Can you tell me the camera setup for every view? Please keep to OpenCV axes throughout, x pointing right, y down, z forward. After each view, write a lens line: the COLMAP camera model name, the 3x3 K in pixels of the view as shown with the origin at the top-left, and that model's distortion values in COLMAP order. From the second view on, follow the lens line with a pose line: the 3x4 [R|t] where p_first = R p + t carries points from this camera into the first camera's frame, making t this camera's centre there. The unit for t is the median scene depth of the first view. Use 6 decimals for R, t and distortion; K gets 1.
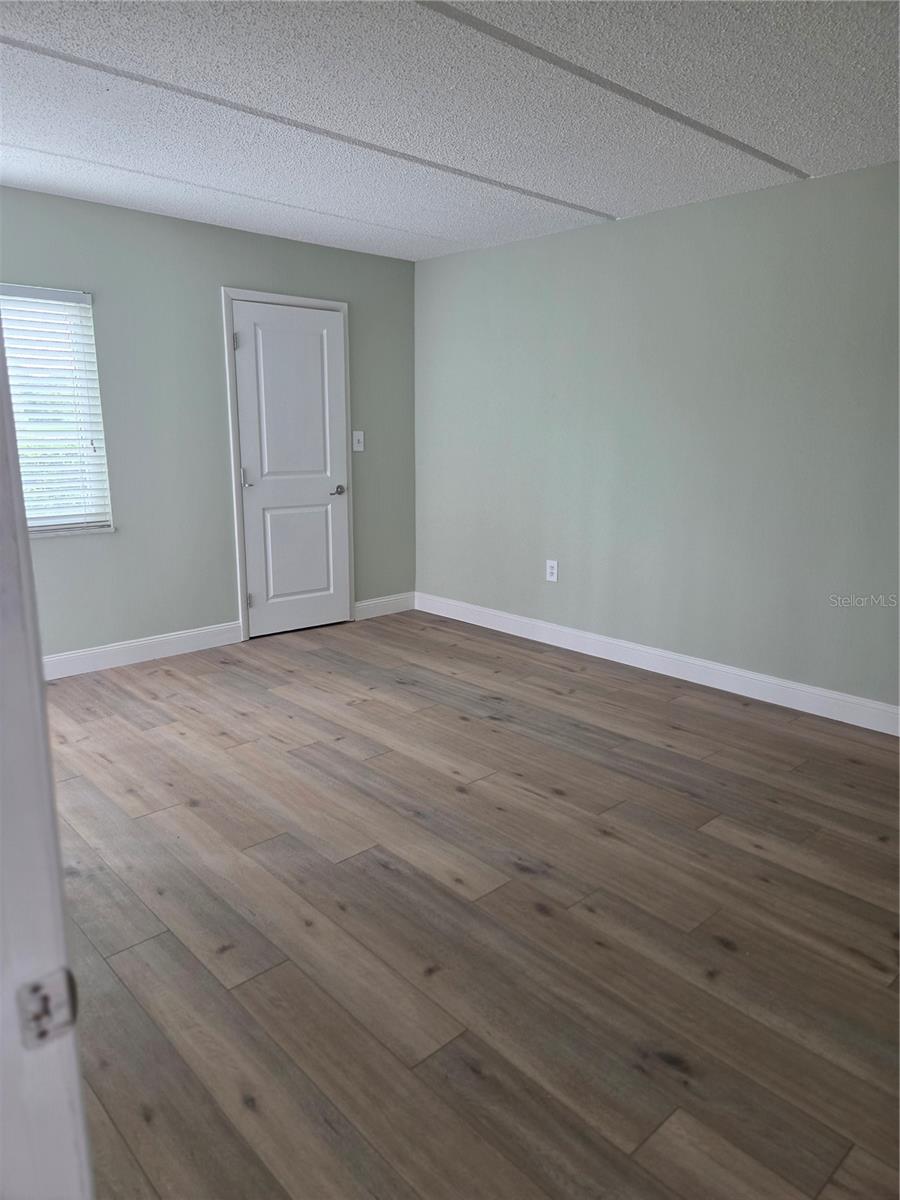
lens RADIAL K [[813.0, 0, 443.5], [0, 813.0, 606.7], [0, 0, 1]] dist [0.058445, -0.013842]
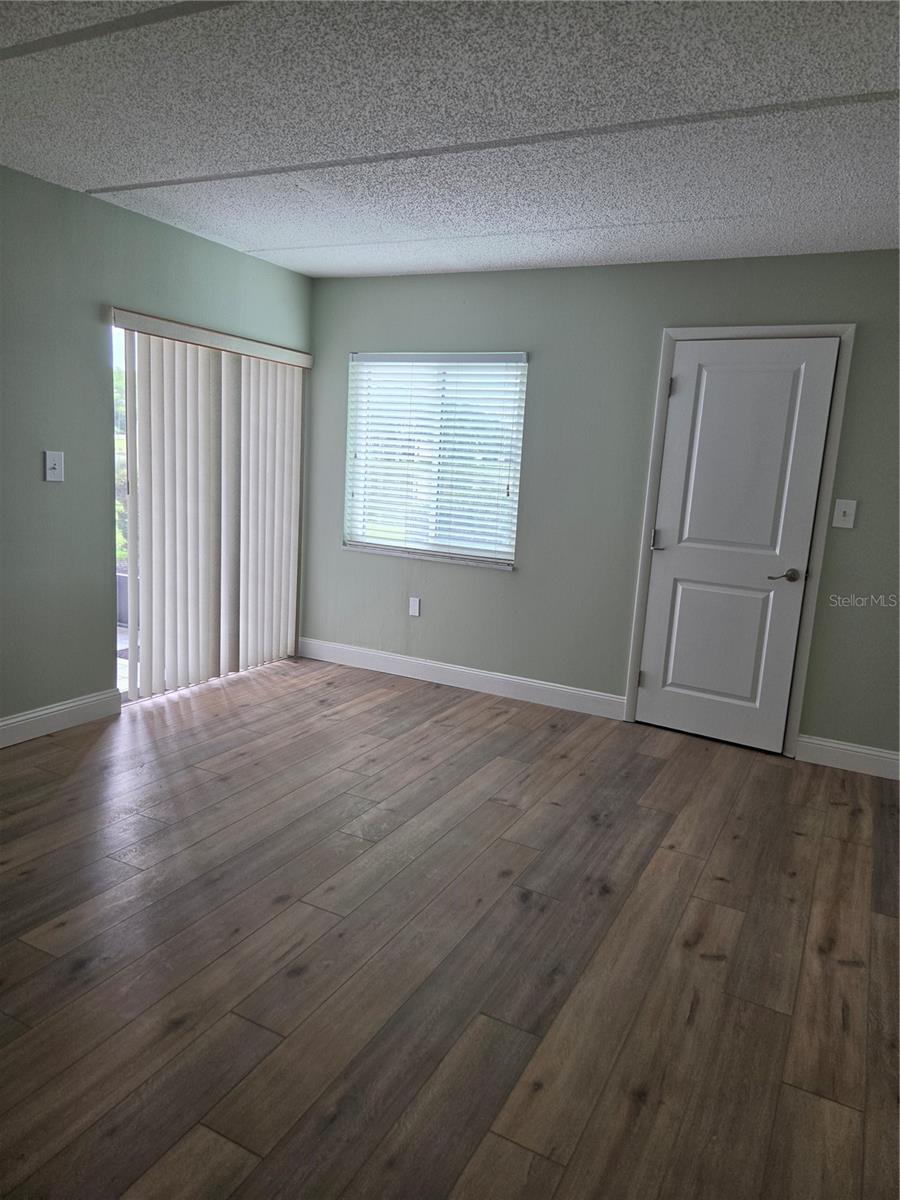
lens RADIAL K [[813.0, 0, 445.4], [0, 813.0, 590.9], [0, 0, 1]] dist [0.058445, -0.013842]
pose [[0.329764, 0.169547, -0.928714, 0.530801], [-0.266204, 0.960522, 0.080832, -0.122914], [0.905755, 0.220572, 0.361879, 0.522381]]
